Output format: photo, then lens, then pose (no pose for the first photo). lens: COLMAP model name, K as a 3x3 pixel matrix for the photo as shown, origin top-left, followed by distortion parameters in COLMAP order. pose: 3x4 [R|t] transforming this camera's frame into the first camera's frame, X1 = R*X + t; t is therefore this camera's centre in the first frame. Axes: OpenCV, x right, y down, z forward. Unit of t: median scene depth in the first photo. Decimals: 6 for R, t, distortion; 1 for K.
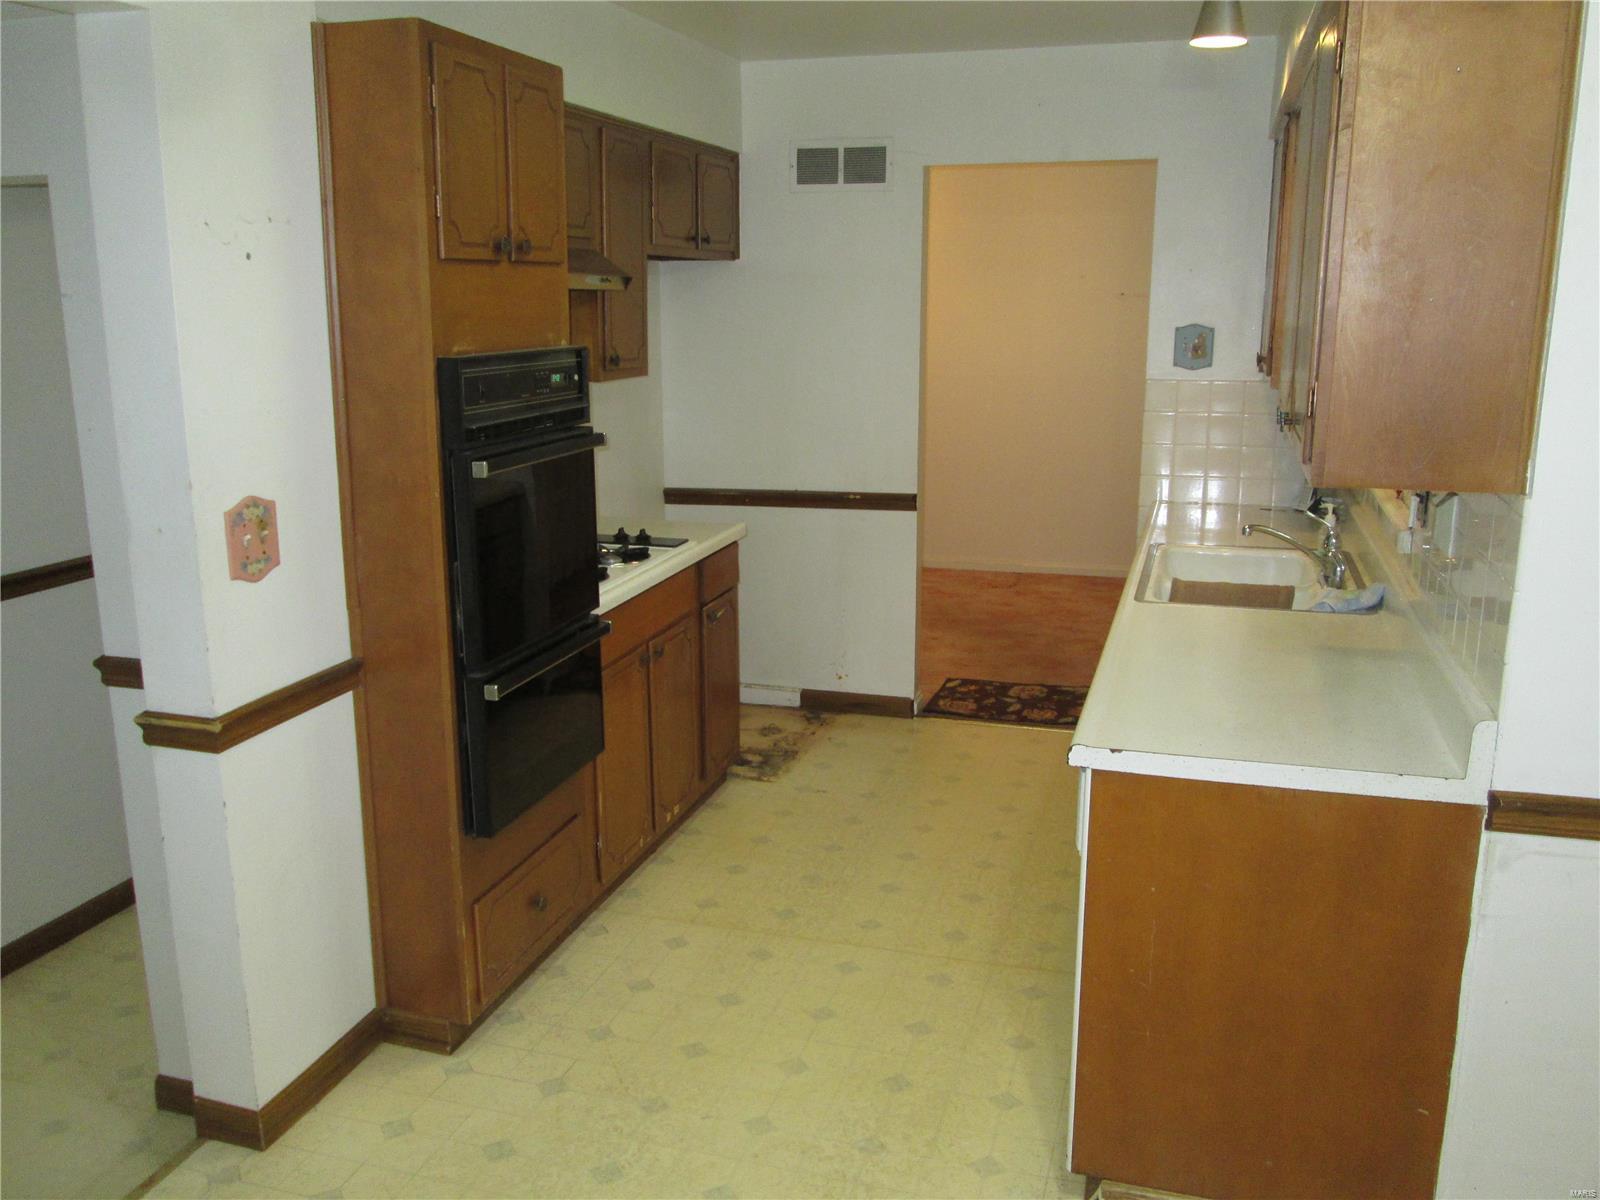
lens RADIAL K [[1332.2, 0, 799.0], [0, 1332.2, 599.6], [0, 0, 1]] dist [-0.033967, 0.006258]
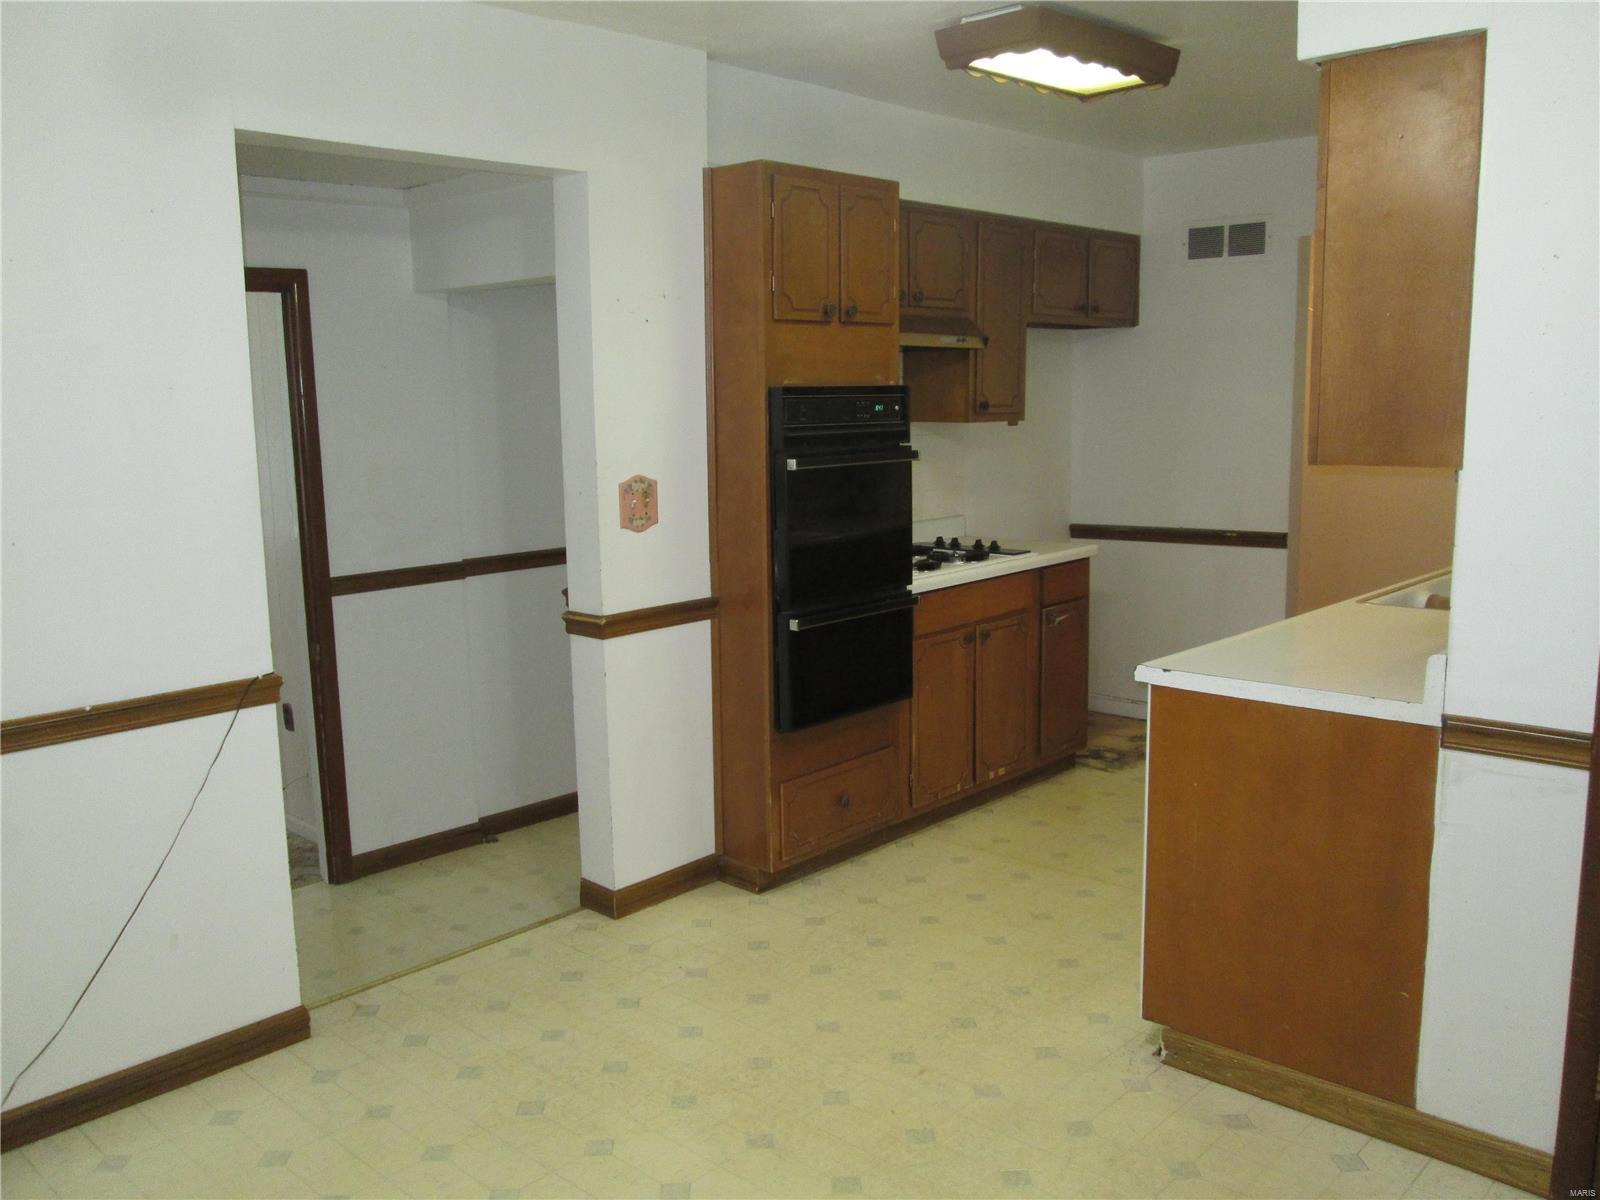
lens RADIAL K [[1330.6, 0, 806.5], [0, 1330.6, 593.4], [0, 0, 1]] dist [-0.048670, 0.002072]
pose [[0.898860, 0.050888, -0.435270, 0.372391], [-0.081685, 0.995284, -0.052323, 0.104516], [0.430555, 0.082586, 0.898778, -0.244657]]
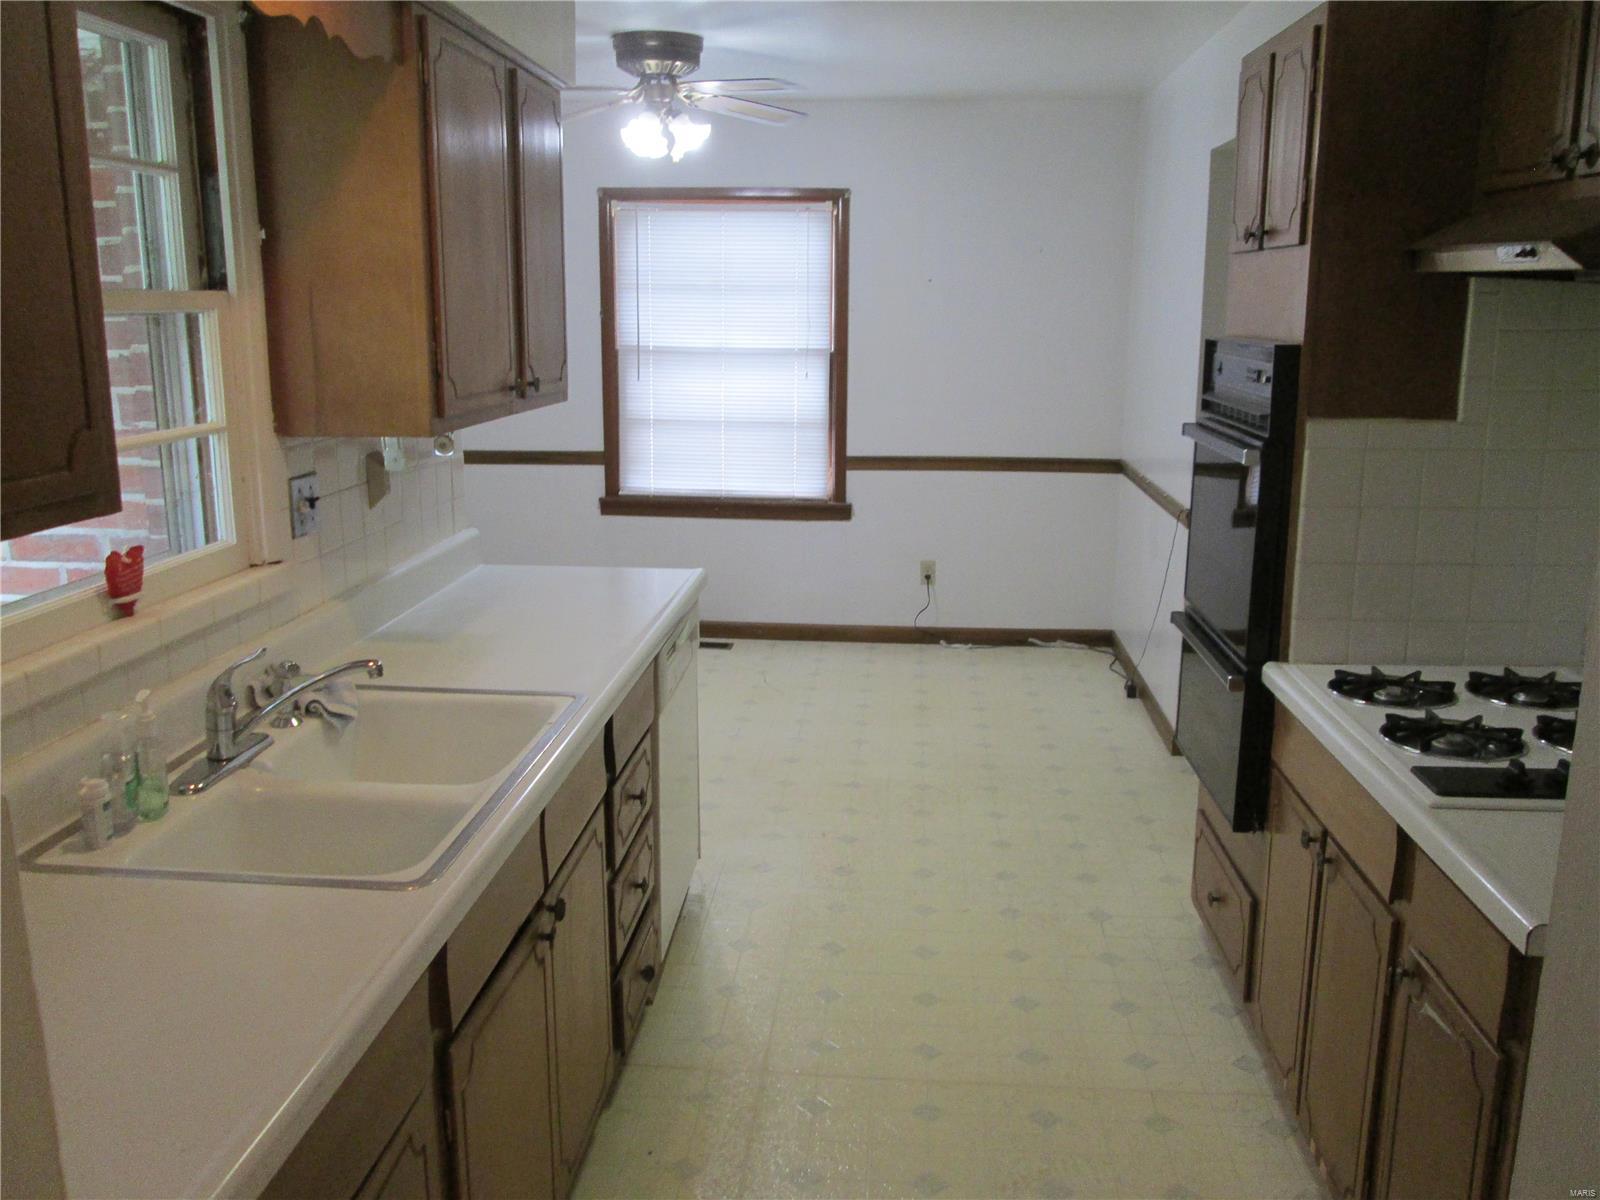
lens RADIAL K [[1332.2, 0, 799.0], [0, 1332.2, 599.6], [0, 0, 1]] dist [-0.033967, 0.006258]
pose [[-0.977252, 0.044235, -0.207419, 0.333918], [-0.050328, 0.901700, 0.429422, -0.419983], [0.206025, 0.430093, -0.878962, 1.884445]]
